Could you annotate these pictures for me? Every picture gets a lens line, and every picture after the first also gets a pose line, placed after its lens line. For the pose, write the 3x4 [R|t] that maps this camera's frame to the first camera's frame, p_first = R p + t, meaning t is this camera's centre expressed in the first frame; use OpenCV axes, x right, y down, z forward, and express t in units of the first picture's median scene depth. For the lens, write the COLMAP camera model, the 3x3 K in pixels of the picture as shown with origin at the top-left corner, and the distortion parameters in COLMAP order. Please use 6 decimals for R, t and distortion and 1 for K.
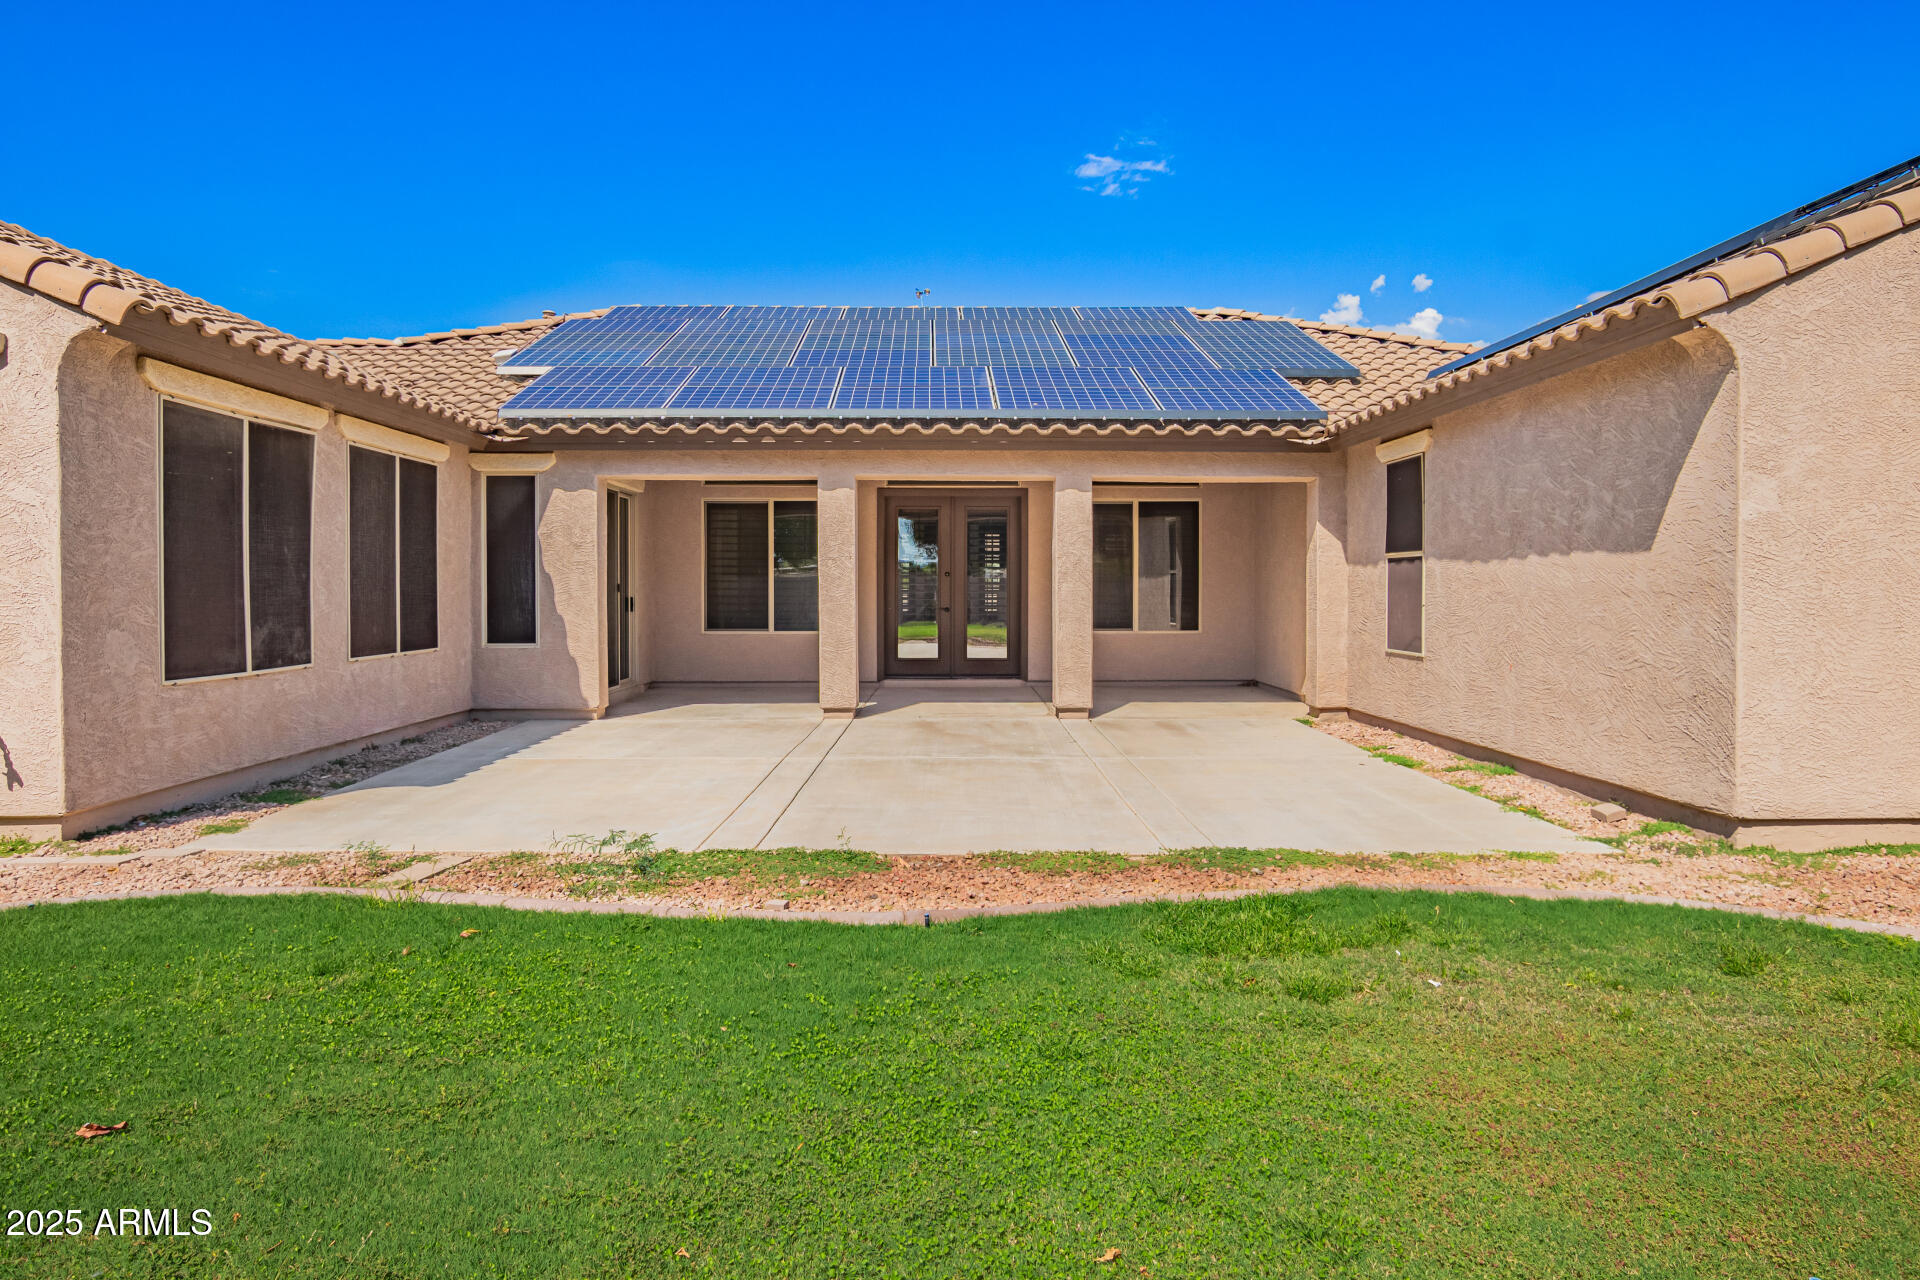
lens RADIAL K [[1279.4, 0, 960.0], [0, 1279.4, 640.0], [0, 0, 1]] dist [0.051840, 0.000458]
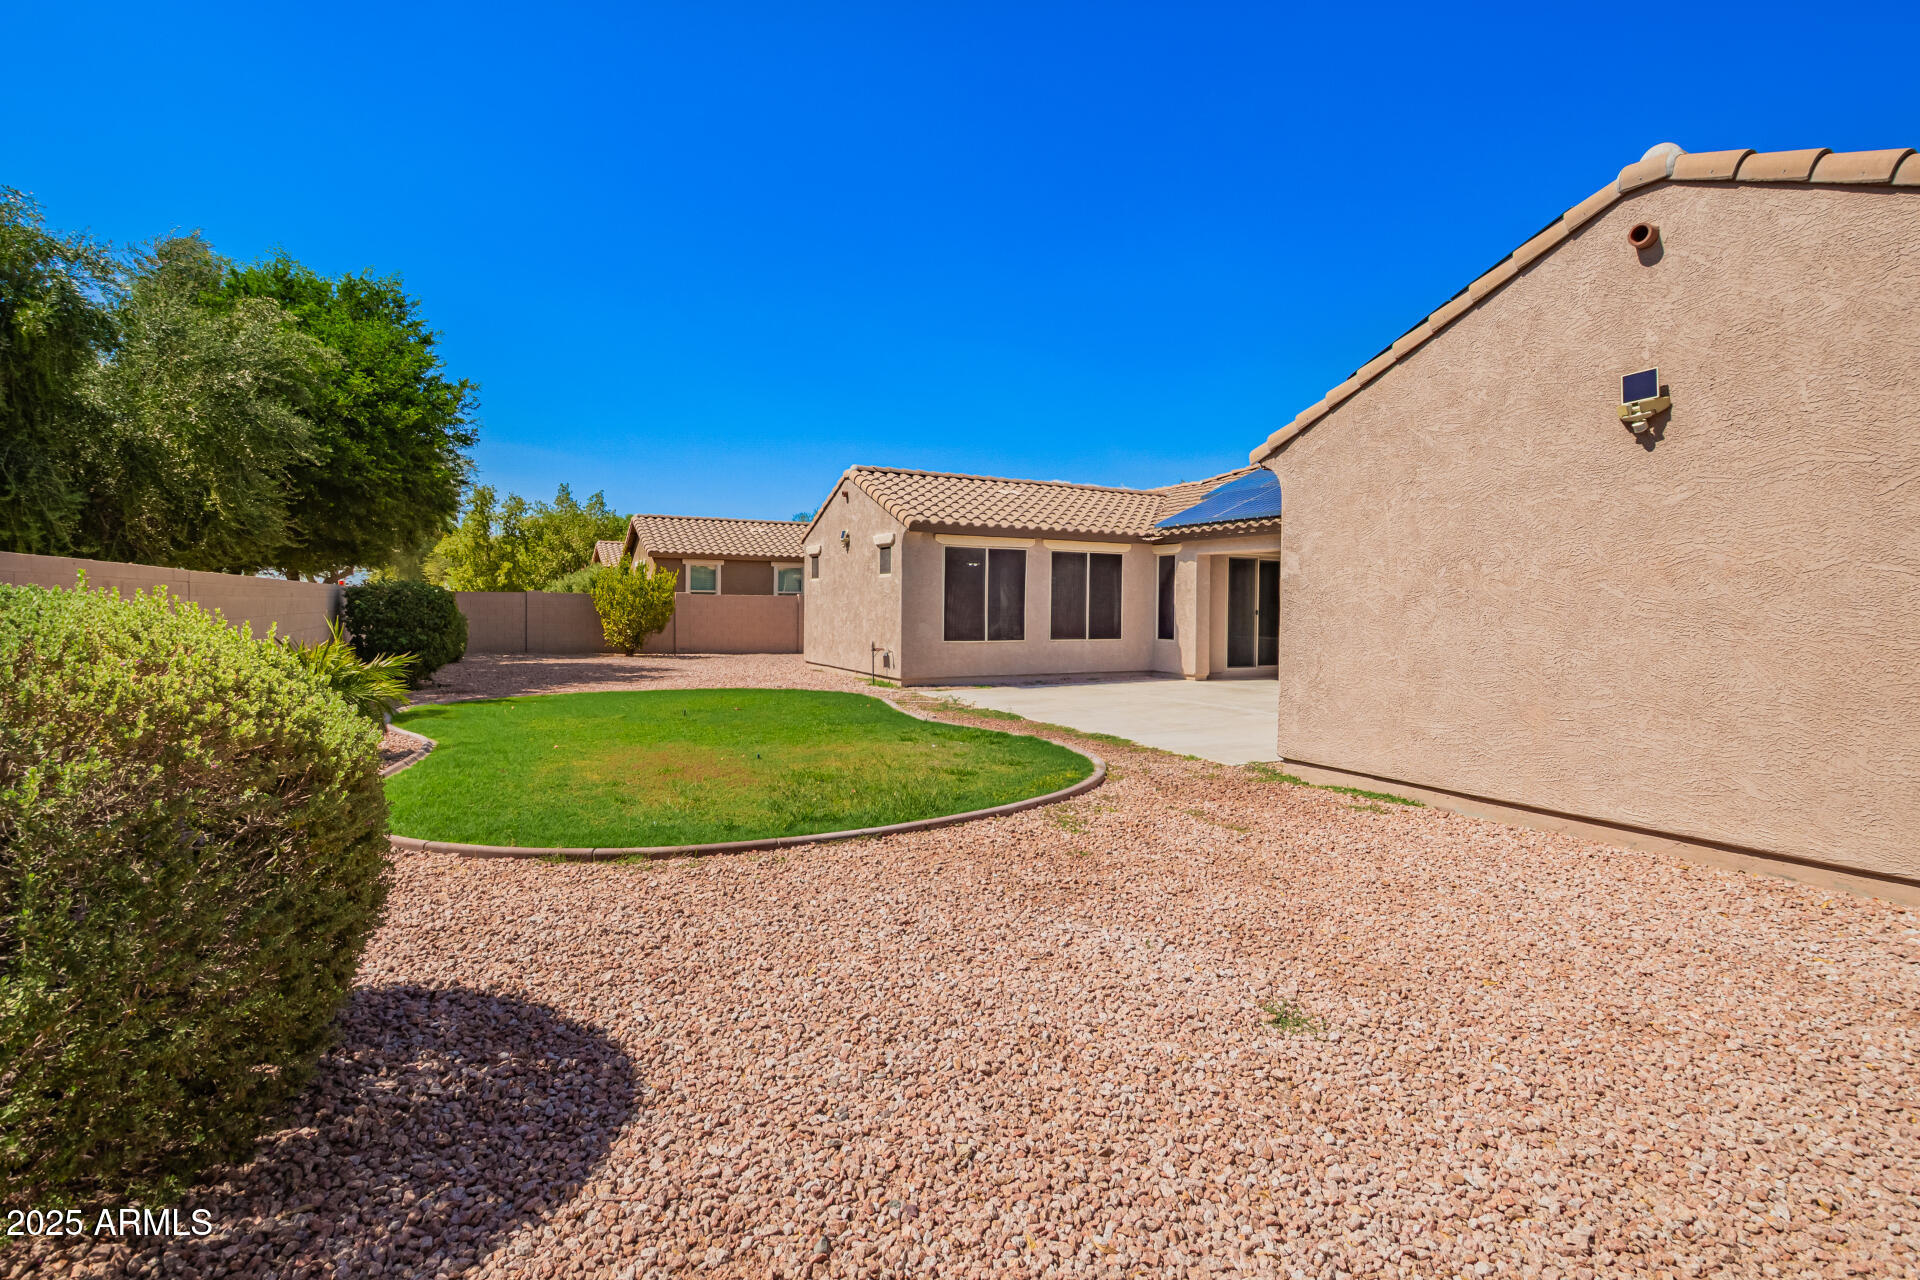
lens RADIAL K [[903.7, 0, 905.4], [0, 903.7, 615.0], [0, 0, 1]] dist [-0.019452, 0.000303]
pose [[0.407925, 0.016175, -0.912872, 0.778625], [-0.047022, 0.998888, -0.003313, -0.010200], [0.911804, 0.044276, 0.408232, 0.047498]]
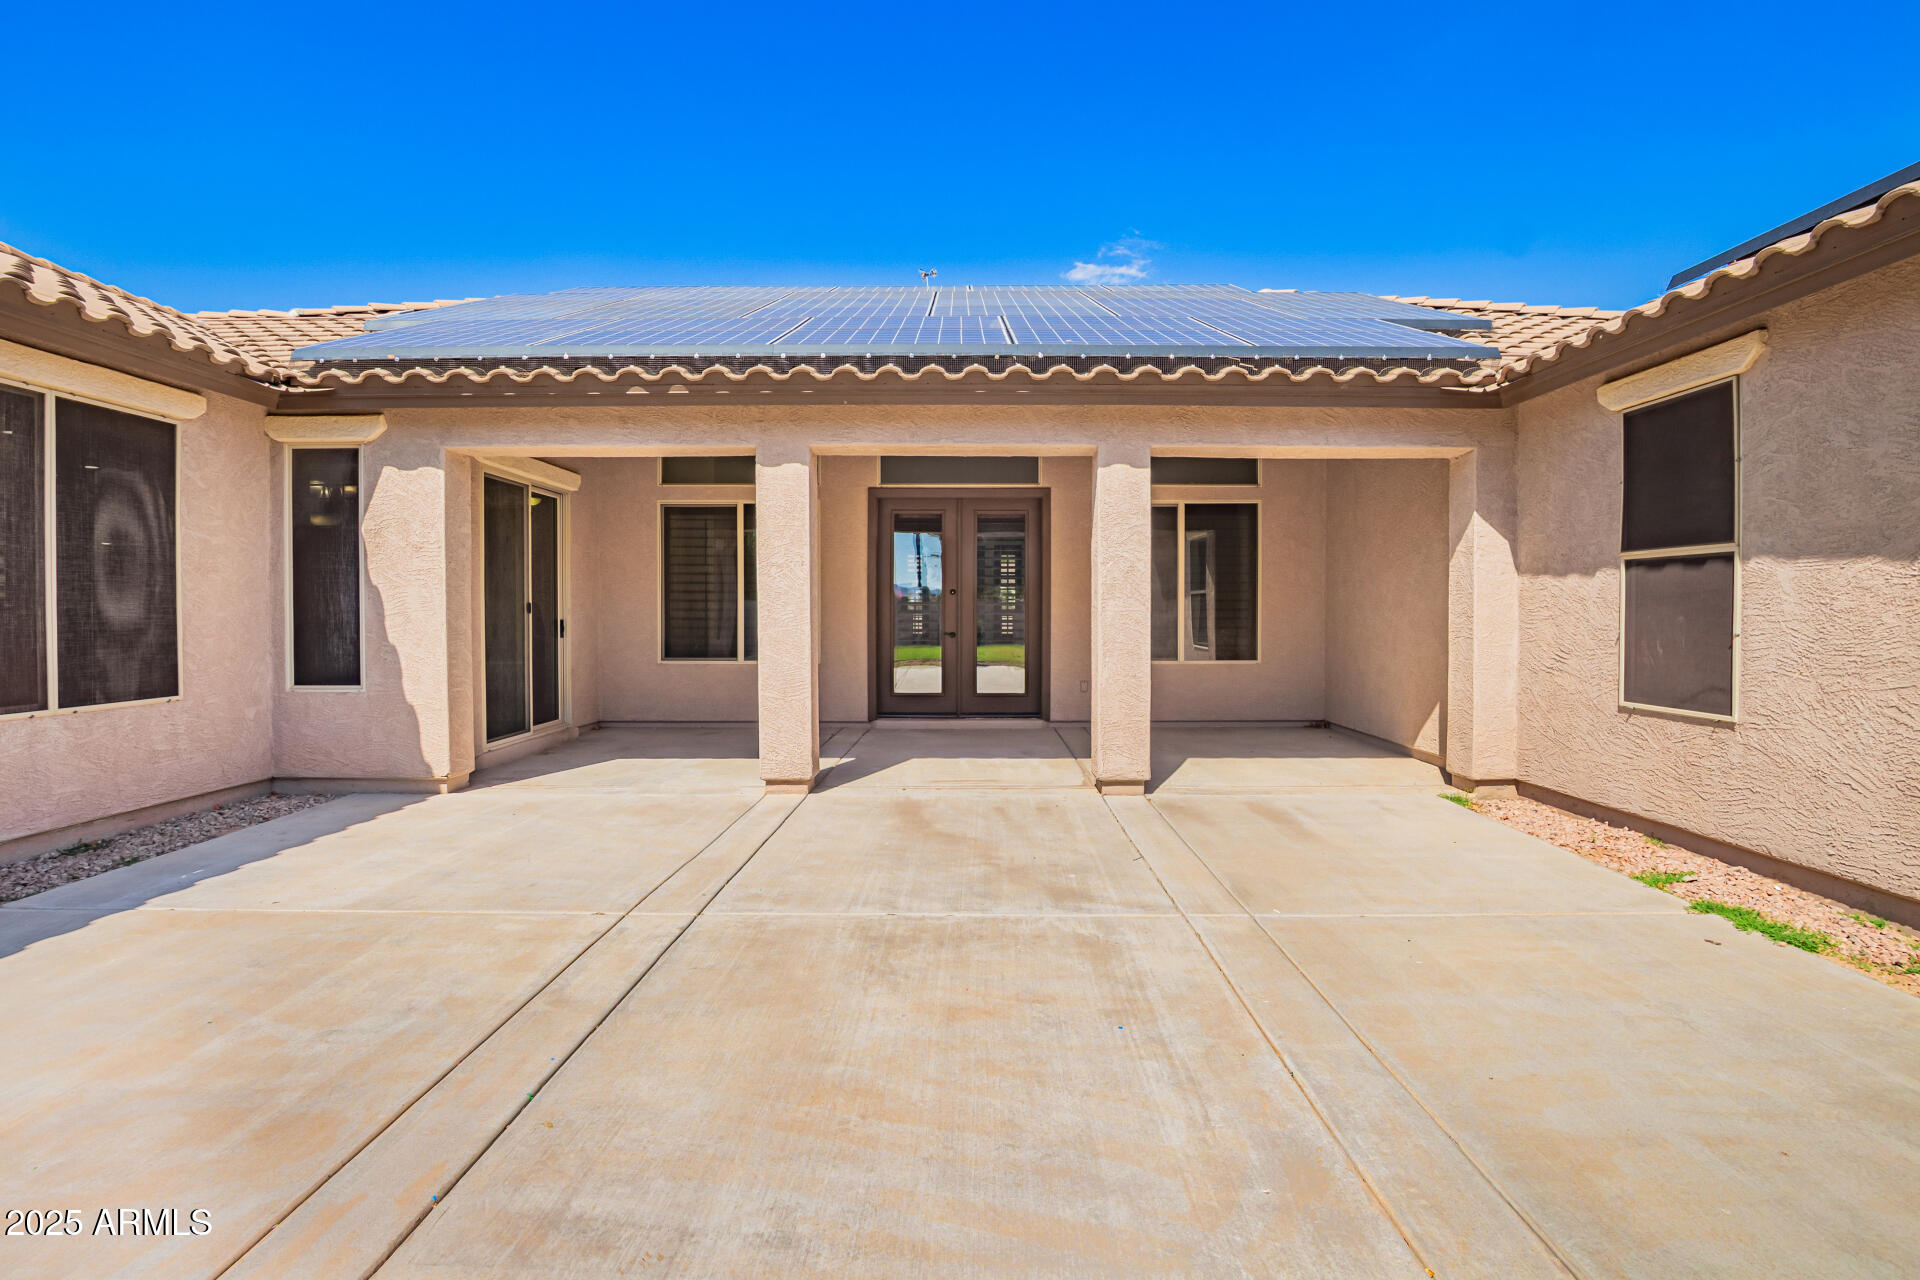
lens RADIAL K [[999.3, 0, 960.0], [0, 999.3, 640.0], [0, 0, 1]] dist [0.000457, 0.000342]
pose [[0.999719, 0.000780, -0.023686, 0.012820], [-0.001081, 0.999919, -0.012699, -0.015780], [0.023675, 0.012721, 0.999639, 0.458564]]
